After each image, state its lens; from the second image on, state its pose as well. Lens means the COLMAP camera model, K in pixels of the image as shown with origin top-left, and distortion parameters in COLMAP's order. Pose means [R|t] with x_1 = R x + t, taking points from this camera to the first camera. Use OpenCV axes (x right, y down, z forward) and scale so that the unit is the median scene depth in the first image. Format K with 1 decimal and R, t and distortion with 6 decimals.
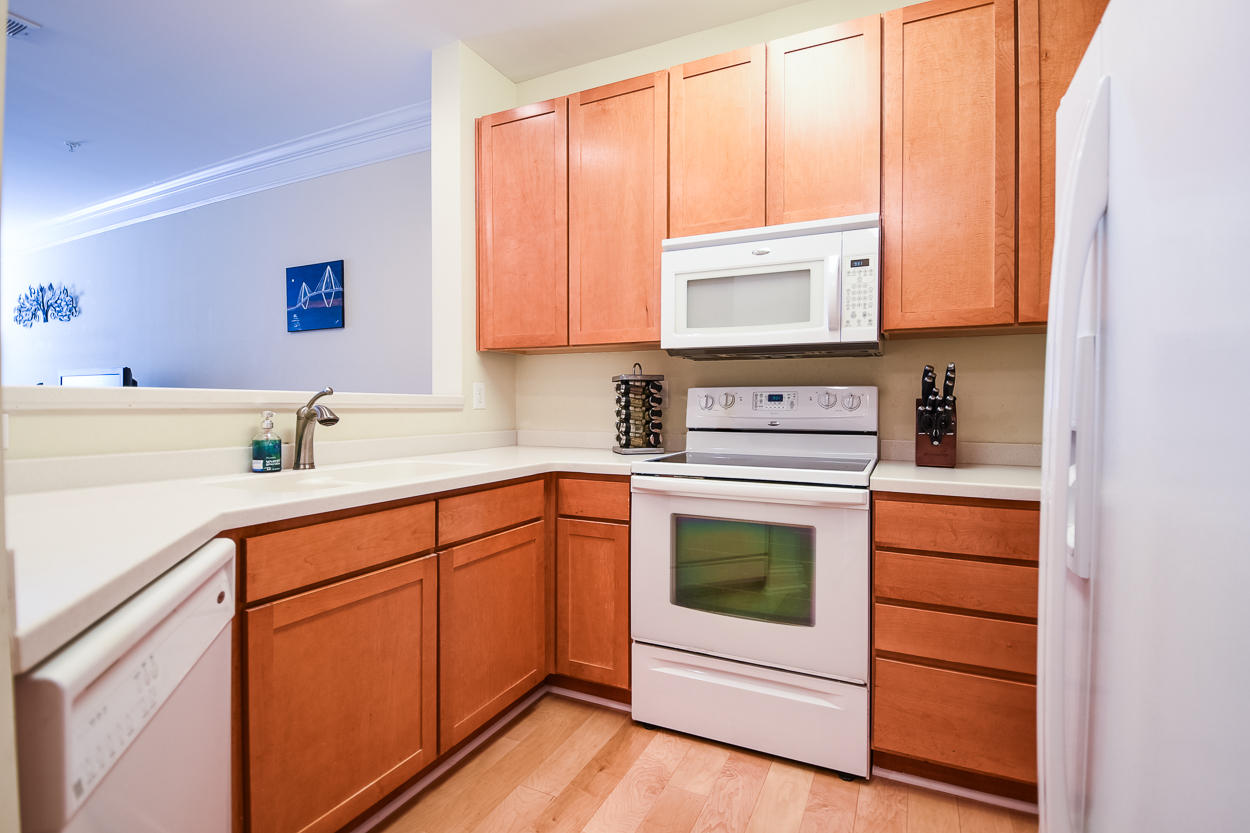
lens RADIAL K [[585.7, 0, 626.0], [0, 585.7, 411.5], [0, 0, 1]] dist [0.014446, -0.022878]
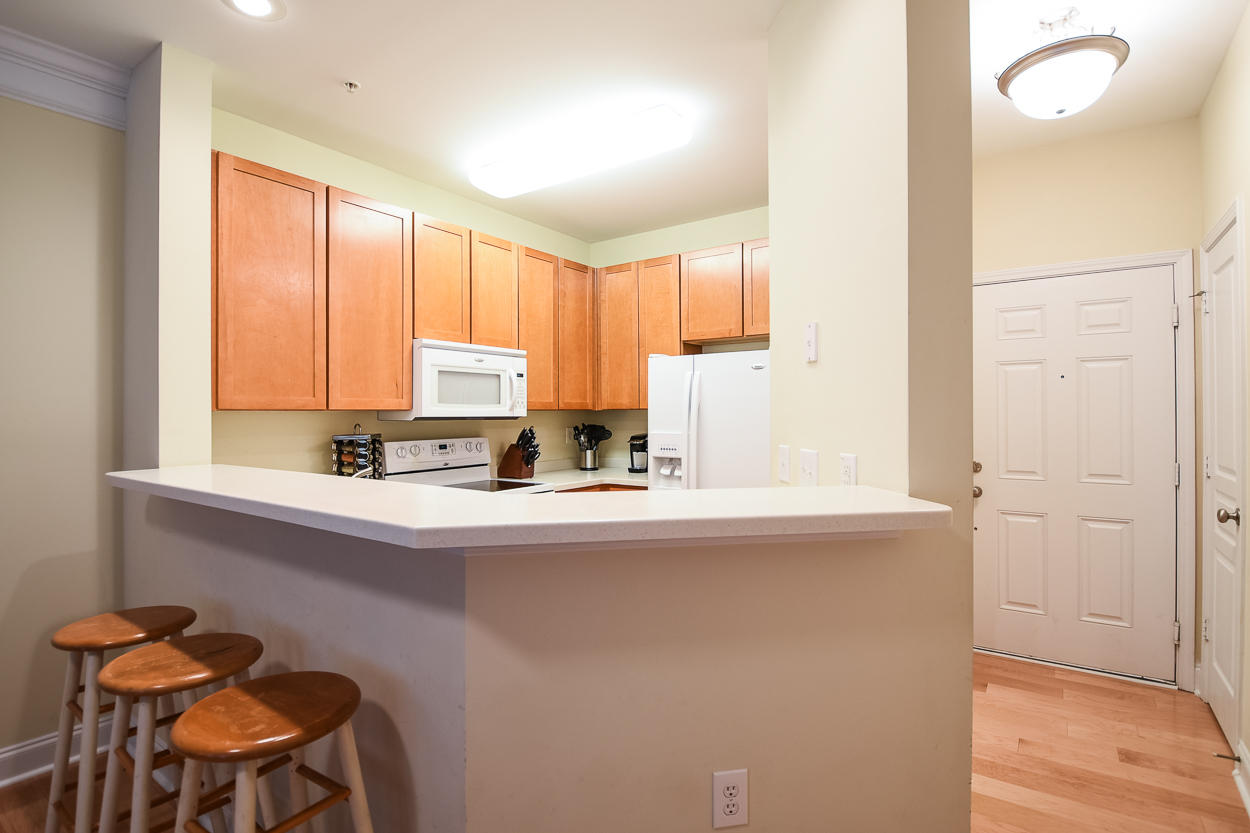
lens RADIAL K [[585.7, 0, 626.0], [0, 585.7, 411.5], [0, 0, 1]] dist [0.014446, -0.022878]
pose [[0.170869, -0.003995, 0.985286, -1.154889], [0.015622, 0.999877, 0.001345, -0.109034], [-0.985170, 0.015162, 0.170911, 0.277139]]
